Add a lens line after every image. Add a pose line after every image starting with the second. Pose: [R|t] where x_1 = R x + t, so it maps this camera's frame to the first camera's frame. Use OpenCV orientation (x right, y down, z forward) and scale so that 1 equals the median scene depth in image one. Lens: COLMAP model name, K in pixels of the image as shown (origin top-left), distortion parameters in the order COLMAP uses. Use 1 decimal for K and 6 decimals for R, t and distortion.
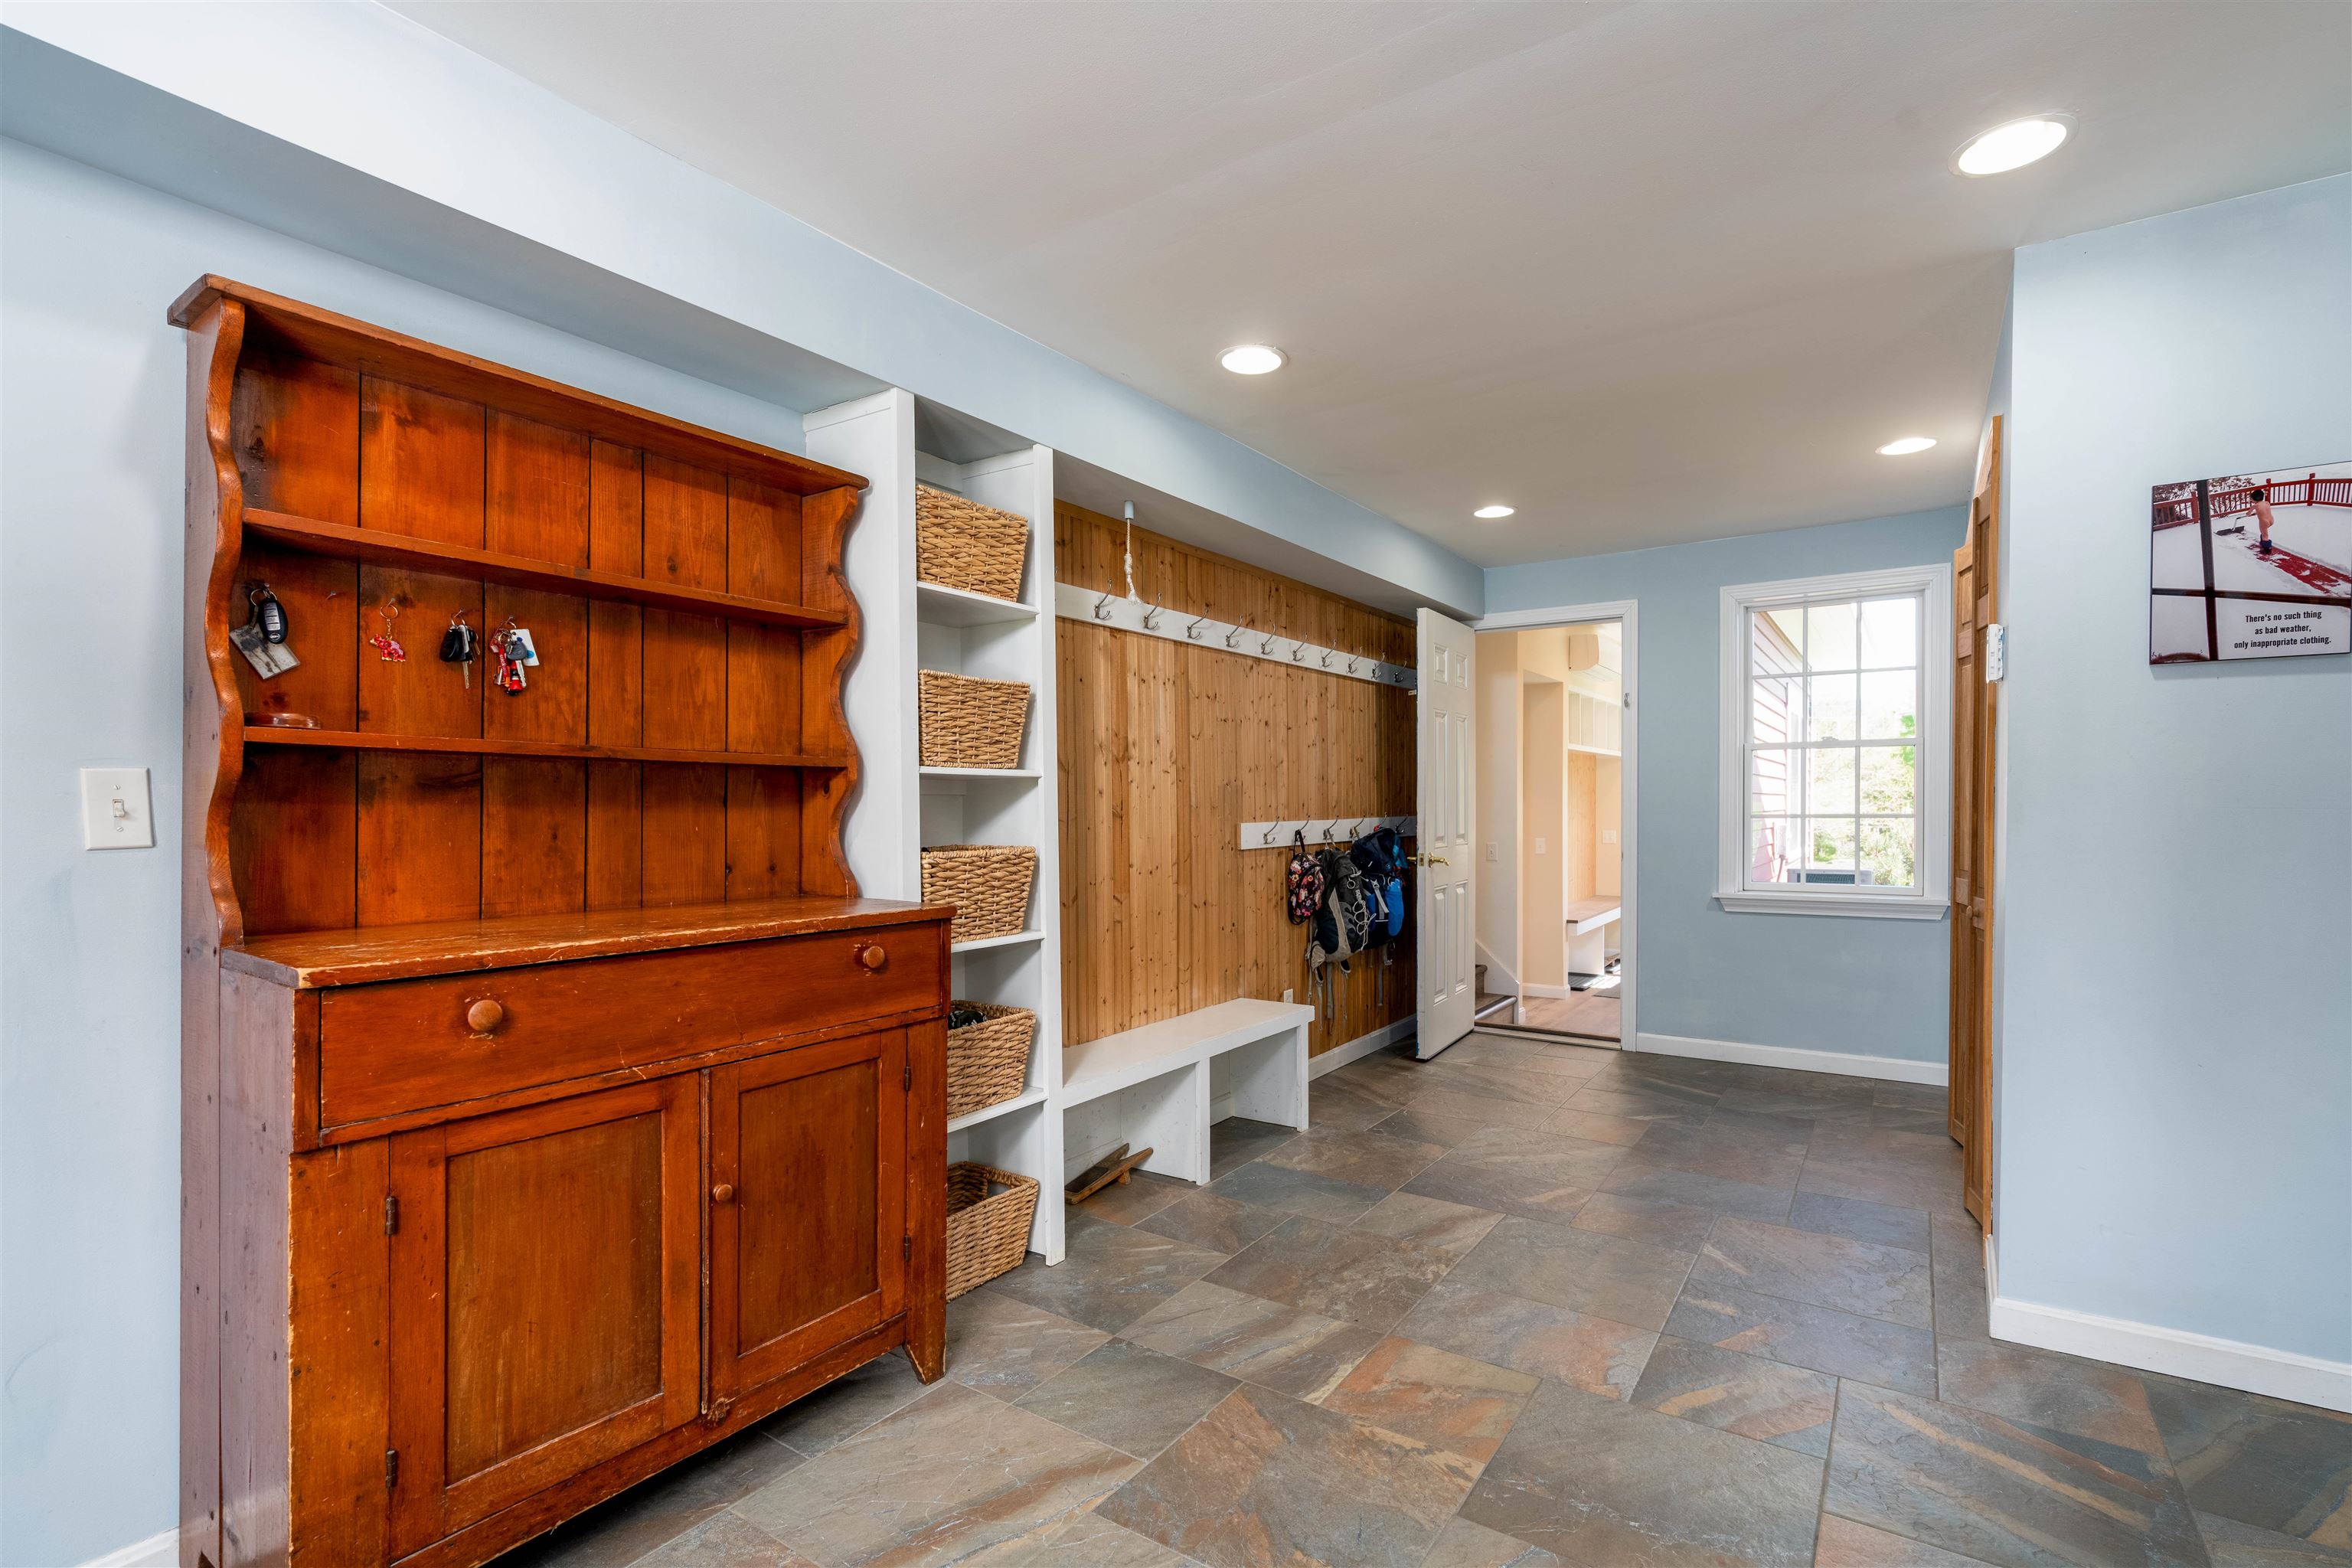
lens RADIAL K [[1077.0, 0, 1179.3], [0, 1077.0, 792.5], [0, 0, 1]] dist [0.000657, 0.000329]
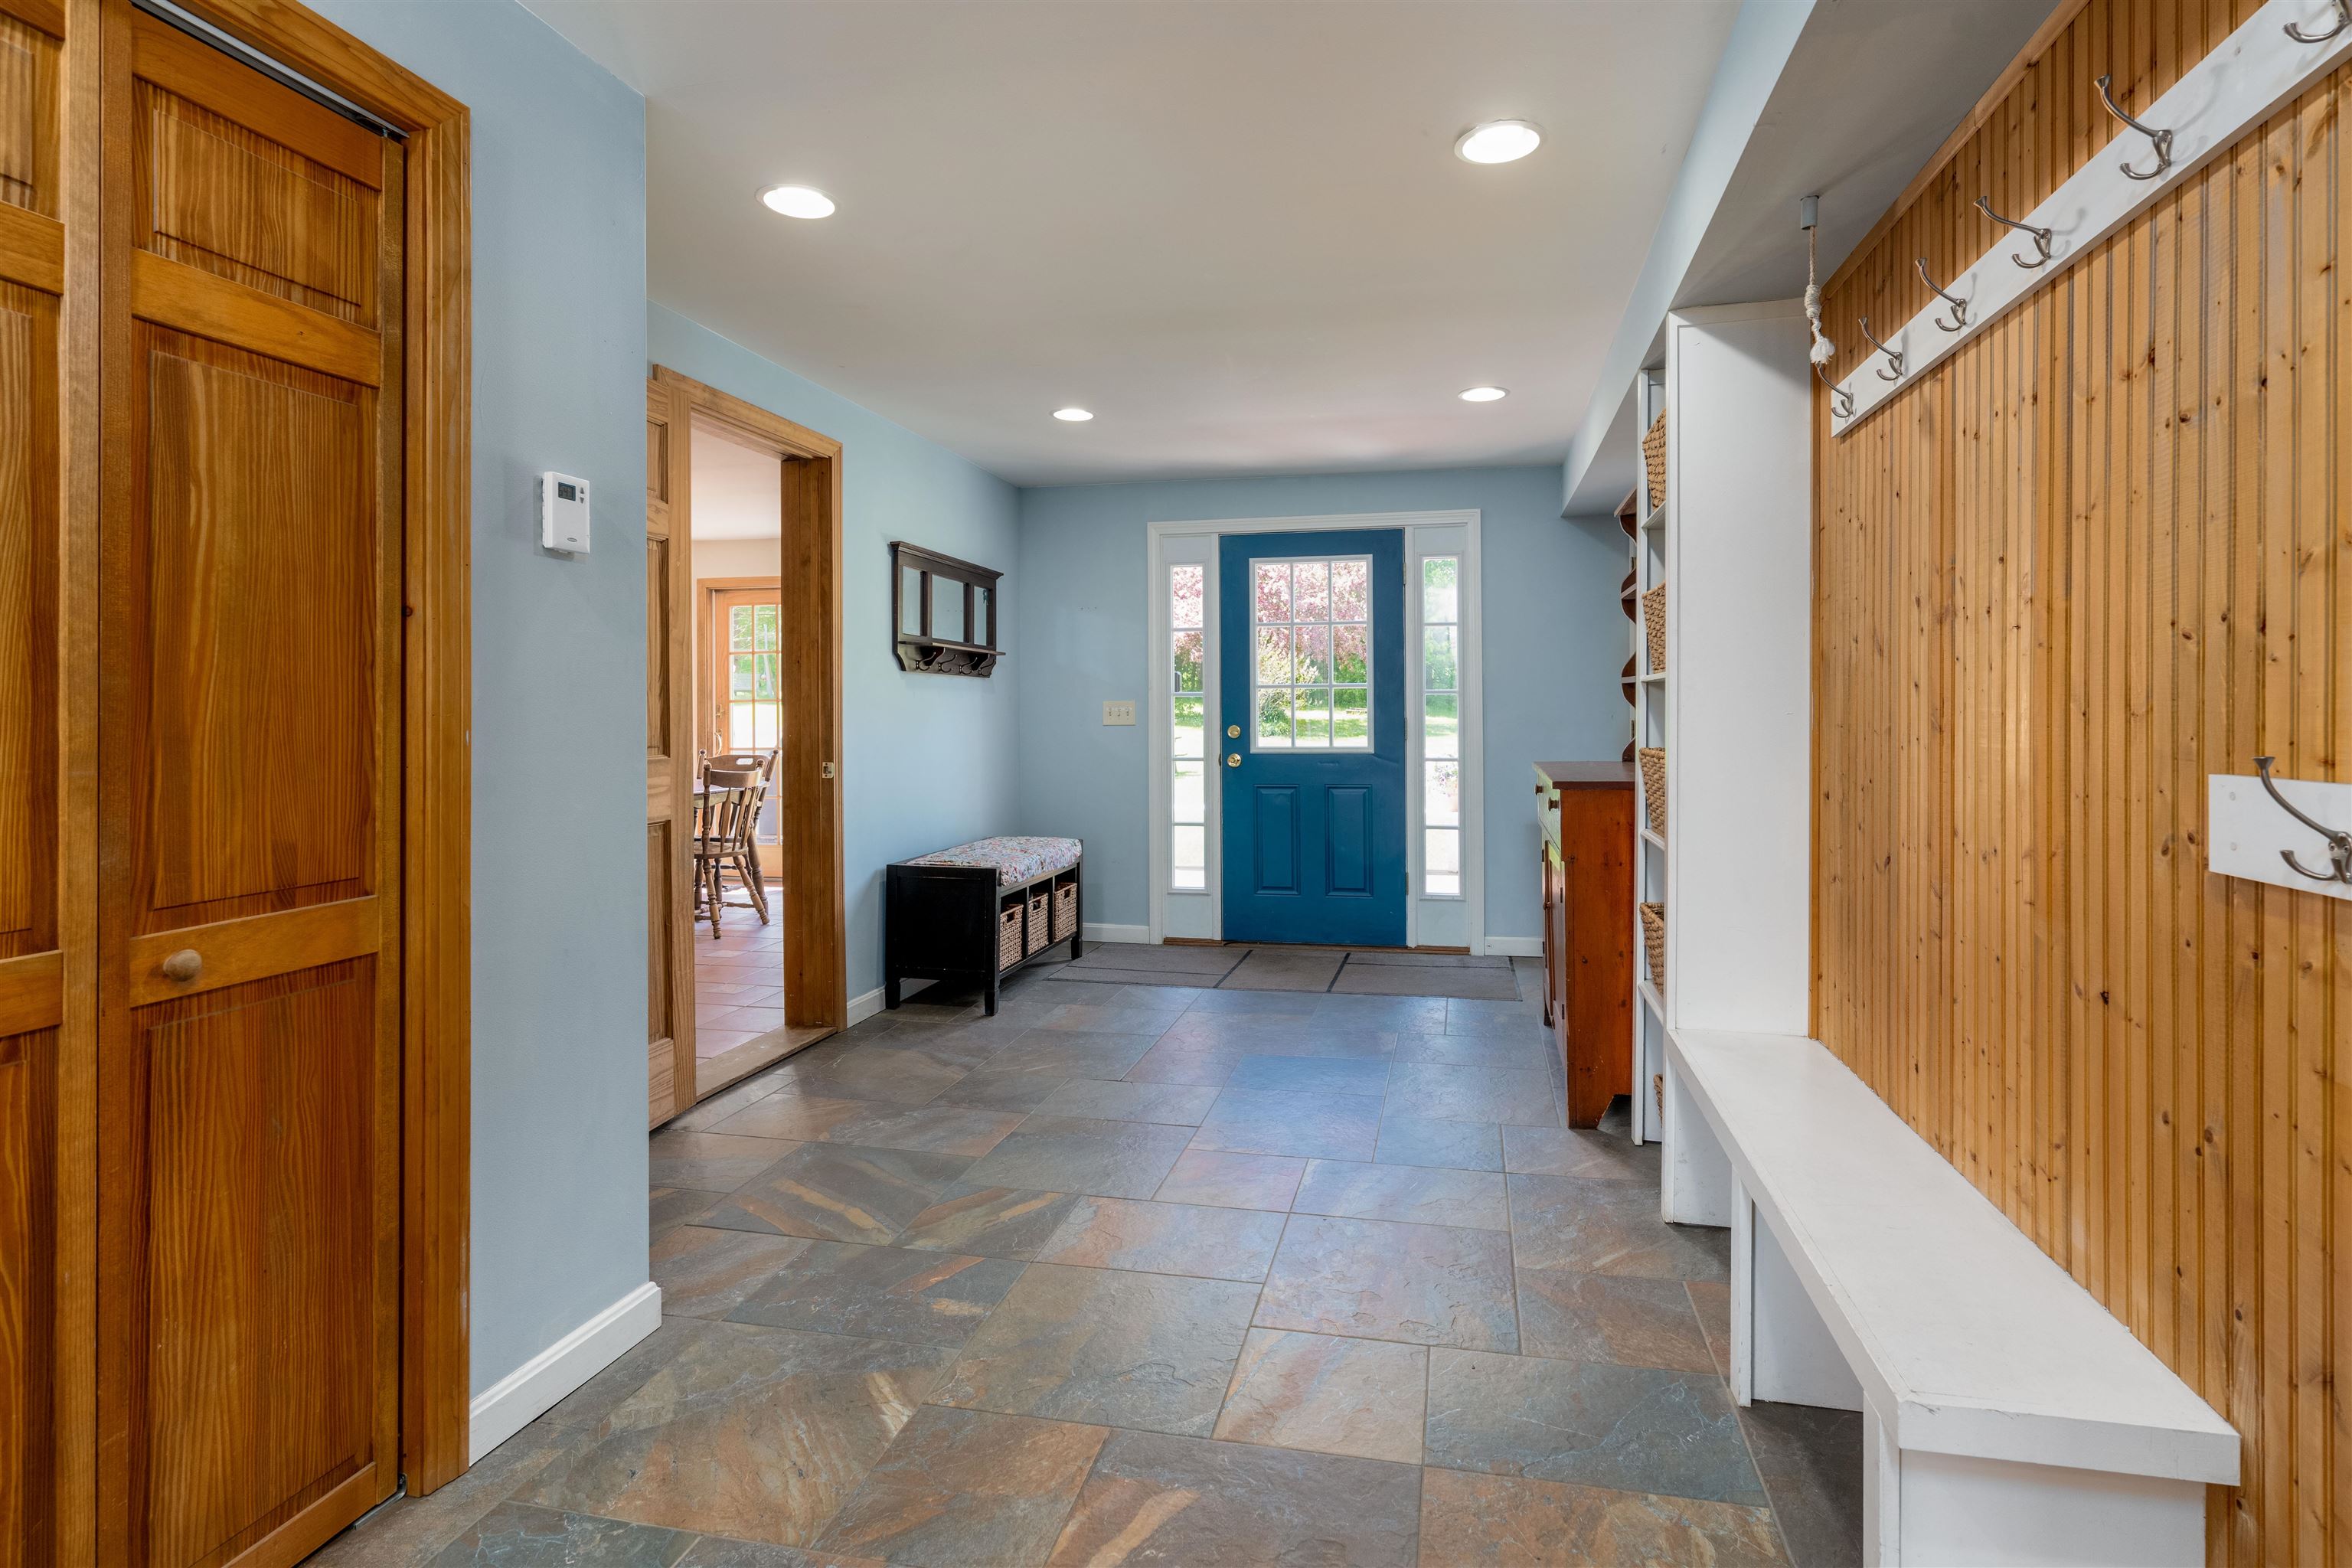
lens RADIAL K [[1242.7, 0, 1181.6], [0, 1242.7, 705.8], [0, 0, 1]] dist [-0.001668, 0.000209]
pose [[-0.935589, 0.005070, -0.353054, 0.579825], [0.006972, 0.999967, -0.004116, 0.011071], [0.353021, -0.006313, -0.935594, 1.695435]]
